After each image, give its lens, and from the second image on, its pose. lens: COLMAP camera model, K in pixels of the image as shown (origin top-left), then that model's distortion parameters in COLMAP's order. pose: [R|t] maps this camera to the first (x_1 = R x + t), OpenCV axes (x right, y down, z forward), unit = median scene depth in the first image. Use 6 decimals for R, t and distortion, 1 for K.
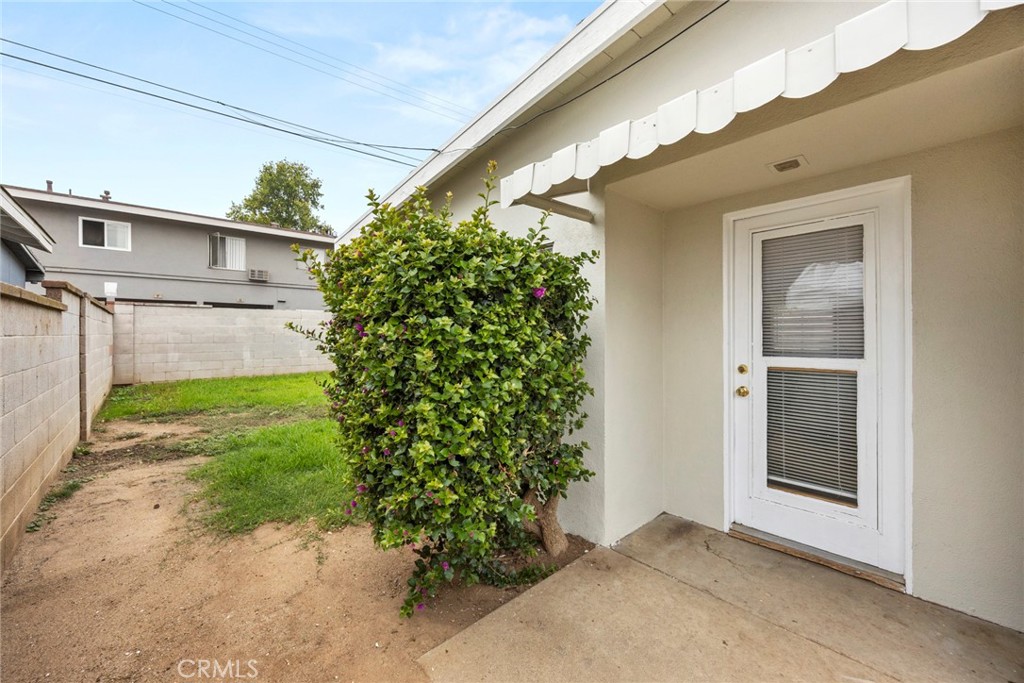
lens RADIAL K [[400.4, 0, 507.4], [0, 400.4, 337.7], [0, 0, 1]] dist [-0.000876, -0.000042]
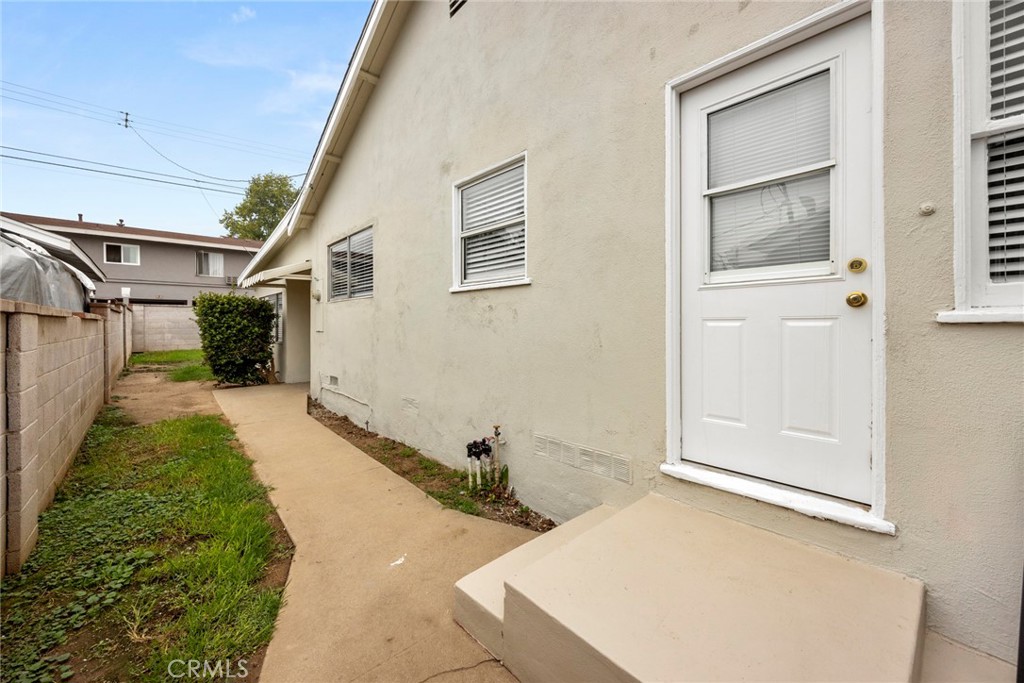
lens RADIAL K [[400.4, 0, 516.3], [0, 400.4, 330.6], [0, 0, 1]] dist [-0.000876, -0.000042]
pose [[0.999970, -0.002637, 0.007246, 0.375218], [0.002602, 0.999985, 0.004839, 0.011592], [-0.007259, -0.004820, 0.999962, -0.420732]]
